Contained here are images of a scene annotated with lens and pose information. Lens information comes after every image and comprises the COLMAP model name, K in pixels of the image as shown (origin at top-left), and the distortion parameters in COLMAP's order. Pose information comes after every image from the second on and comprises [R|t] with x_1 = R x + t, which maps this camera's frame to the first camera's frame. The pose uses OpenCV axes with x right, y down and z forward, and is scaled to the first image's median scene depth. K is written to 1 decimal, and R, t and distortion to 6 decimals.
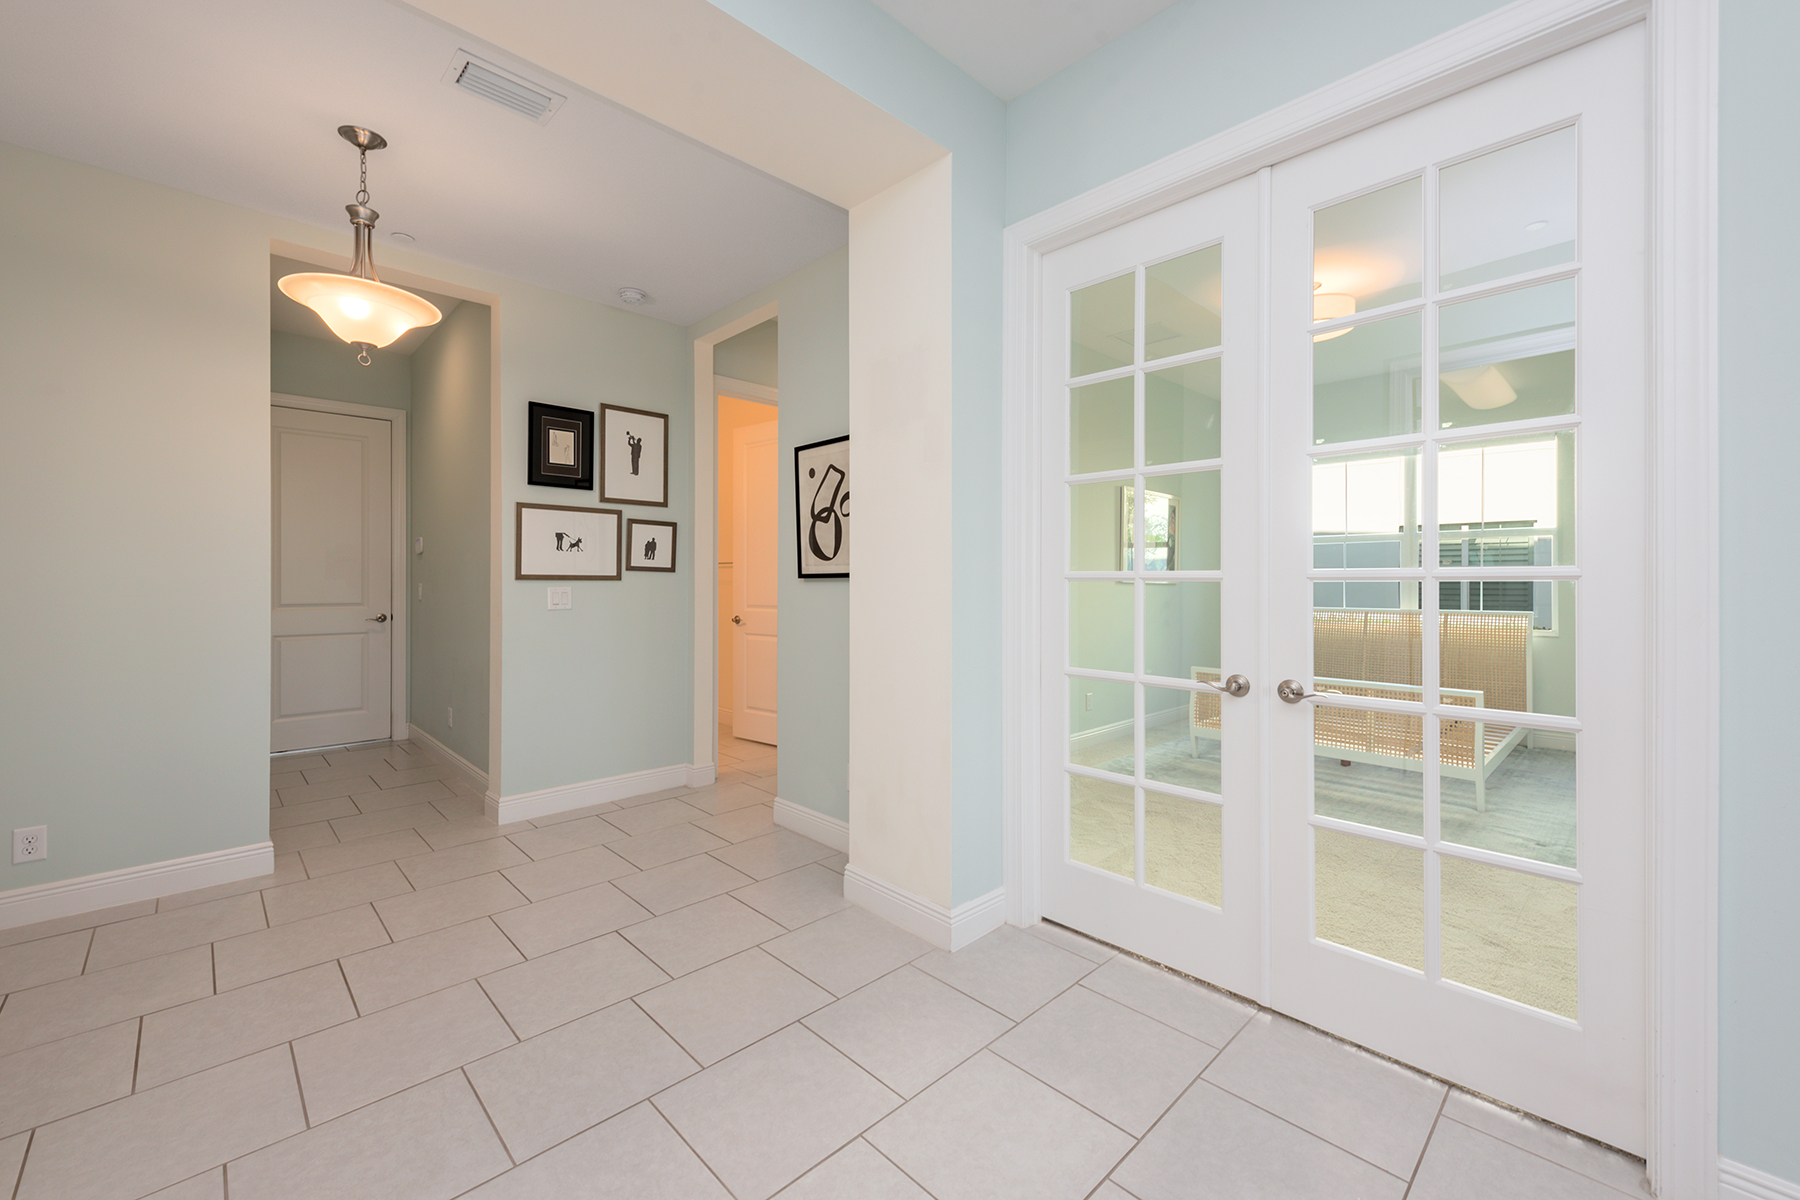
lens RADIAL K [[711.1, 0, 900.9], [0, 711.1, 584.2], [0, 0, 1]] dist [0.004101, -0.000110]
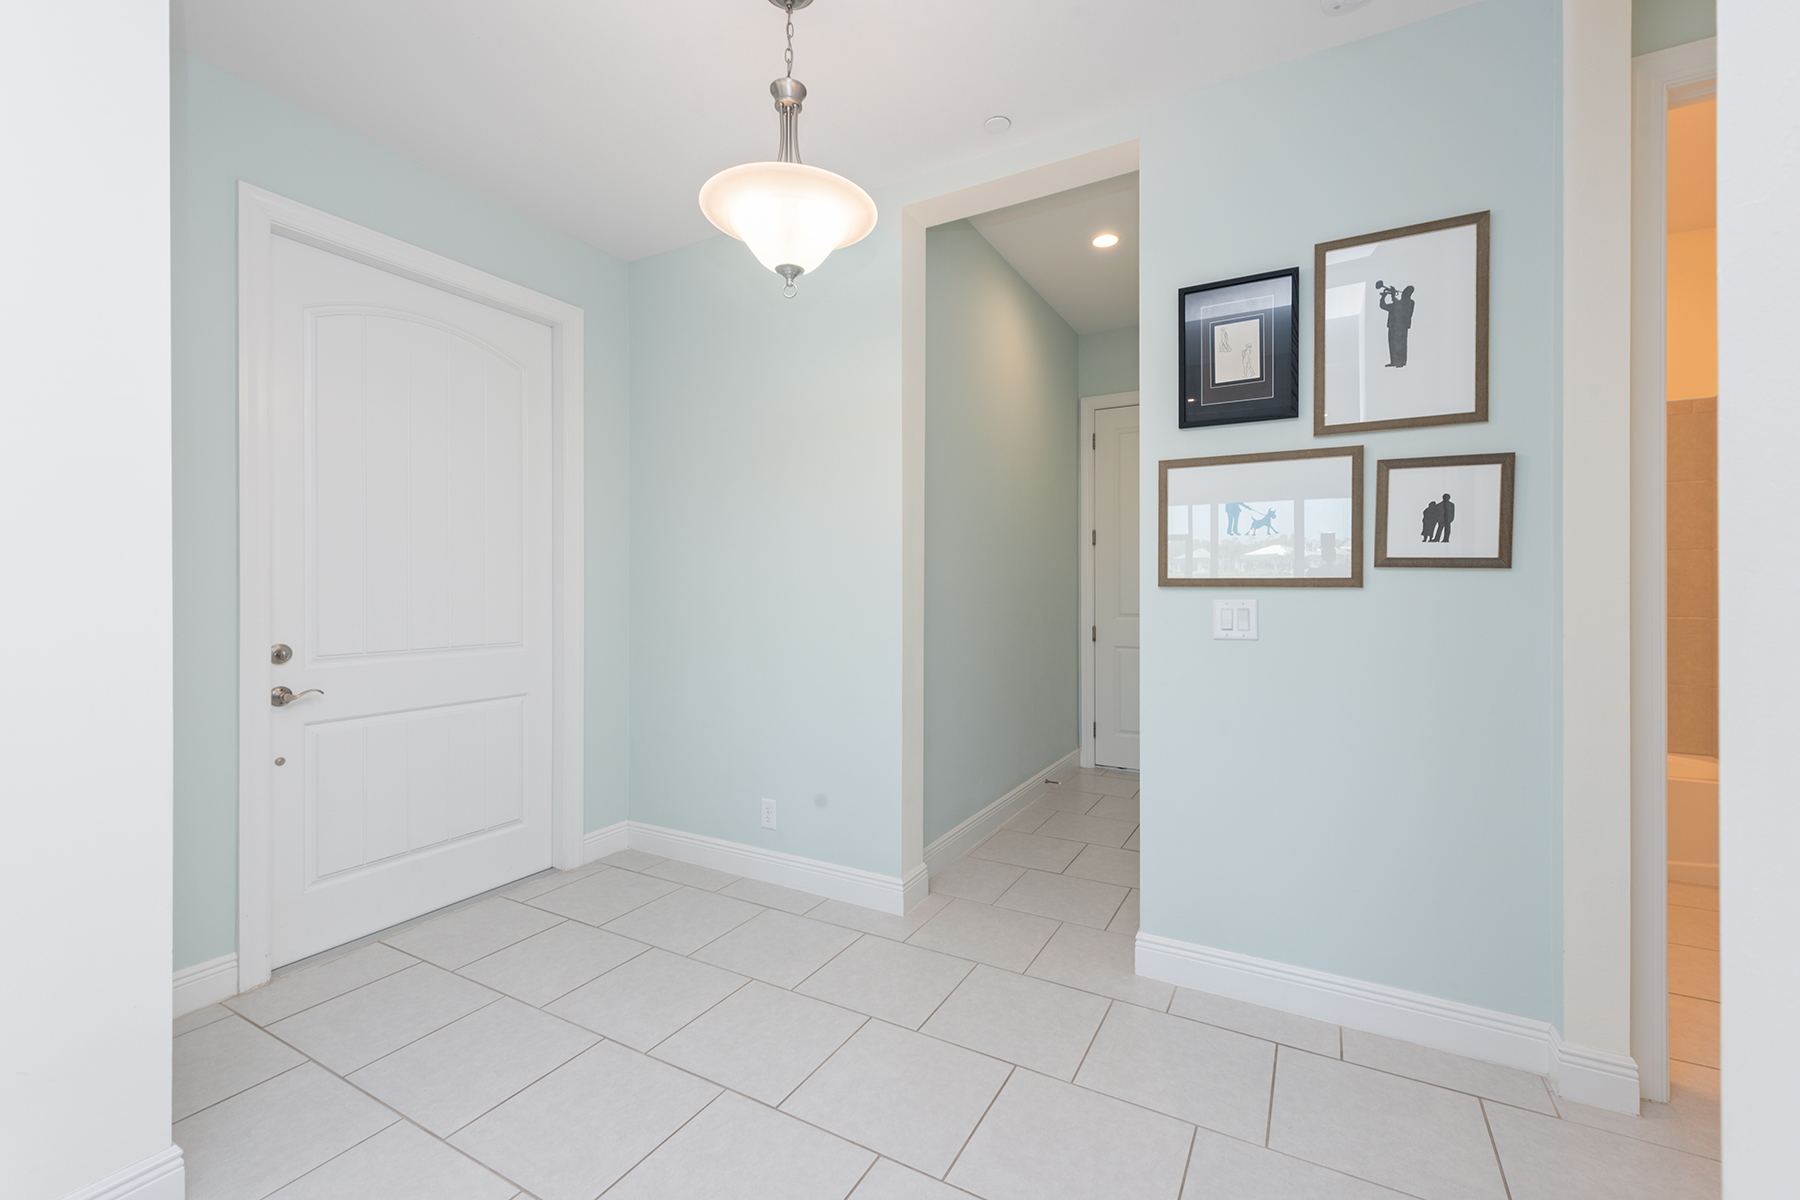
lens RADIAL K [[748.7, 0, 903.1], [0, 748.7, 595.8], [0, 0, 1]] dist [0.010644, -0.000029]
pose [[0.287887, -0.003209, -0.957659, 0.015762], [-0.011626, 0.999909, -0.006846, 0.008039], [0.957594, 0.013105, 0.287824, 0.555454]]
